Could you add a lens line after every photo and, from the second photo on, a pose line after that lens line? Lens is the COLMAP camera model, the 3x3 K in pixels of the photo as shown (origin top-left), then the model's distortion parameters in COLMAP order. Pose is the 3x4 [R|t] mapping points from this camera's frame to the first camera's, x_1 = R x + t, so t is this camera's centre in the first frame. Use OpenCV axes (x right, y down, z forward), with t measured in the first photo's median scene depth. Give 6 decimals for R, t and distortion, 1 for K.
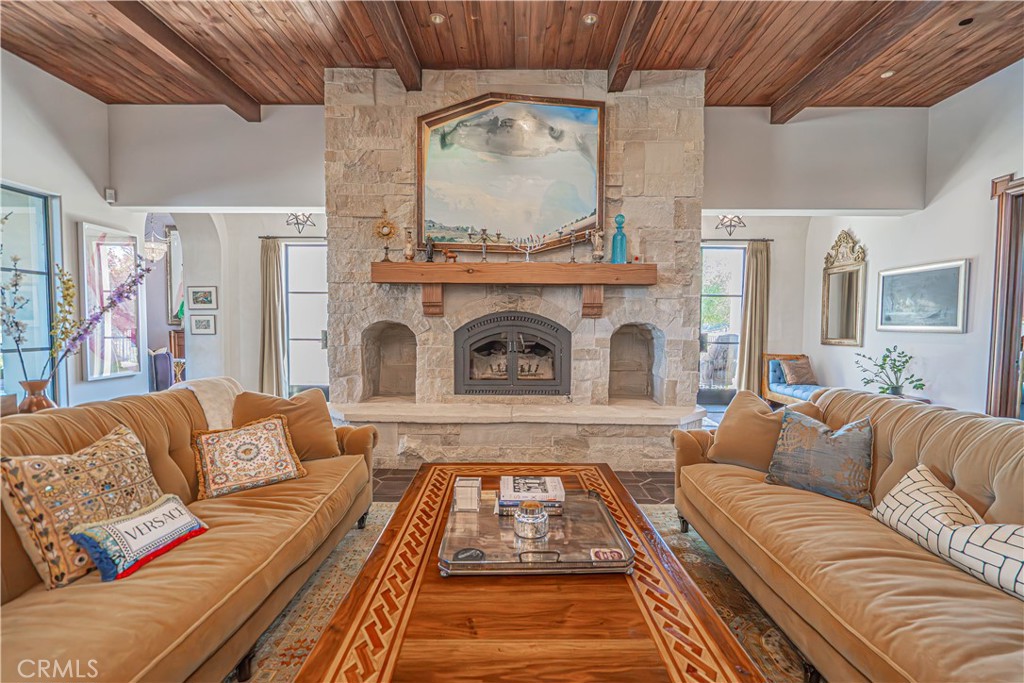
lens RADIAL K [[461.0, 0, 513.2], [0, 461.0, 345.3], [0, 0, 1]] dist [-0.001608, 0.000347]
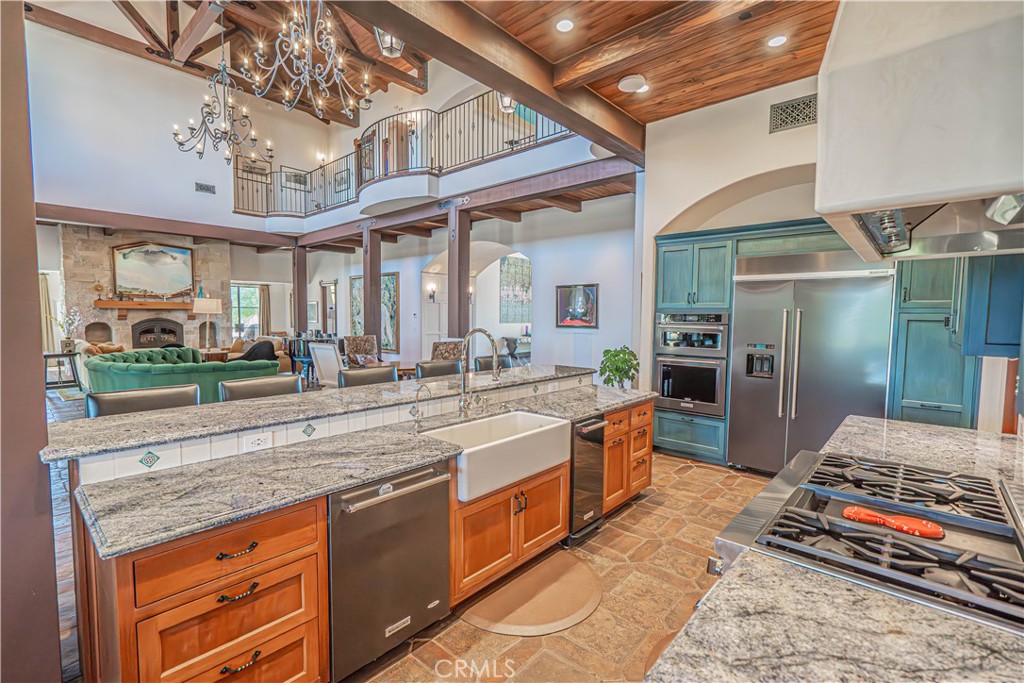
lens RADIAL K [[461.0, 0, 513.2], [0, 461.0, 345.3], [0, 0, 1]] dist [-0.001608, 0.000347]
pose [[0.658392, -0.052335, 0.750854, -0.704054], [0.029809, 0.998610, 0.043465, 0.036162], [-0.752085, -0.006235, 0.659037, -2.522659]]
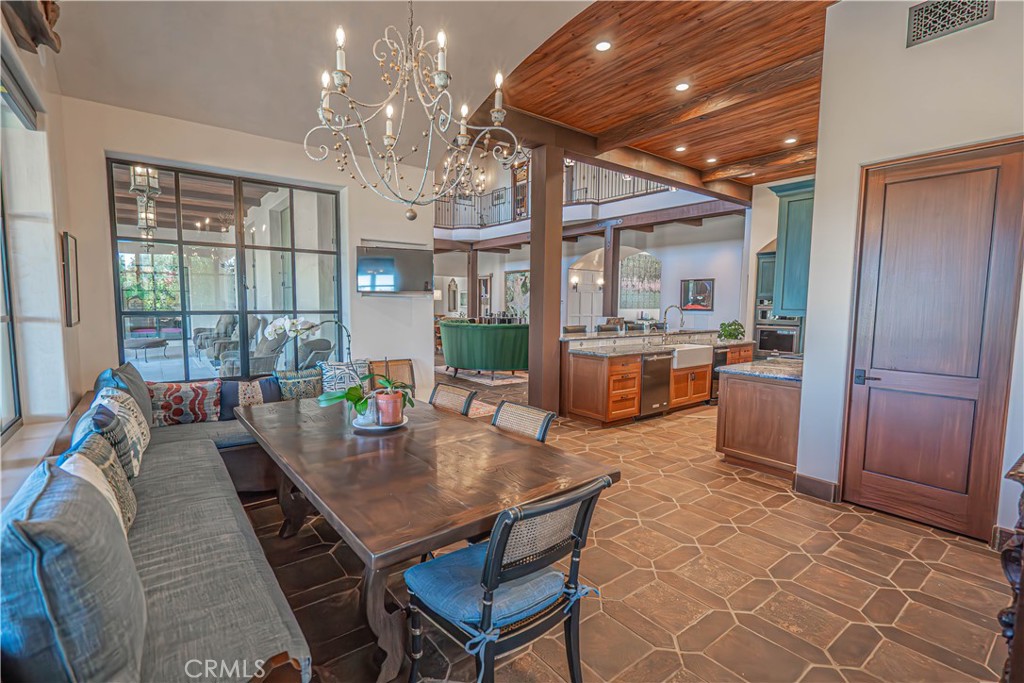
lens RADIAL K [[474.2, 0, 516.4], [0, 474.2, 342.3], [0, 0, 1]] dist [-0.000537, 0.000111]
pose [[0.782037, -0.052057, 0.621054, -1.605933], [0.022695, 0.998223, 0.055094, 0.063494], [-0.622819, -0.028991, 0.781829, -2.951543]]
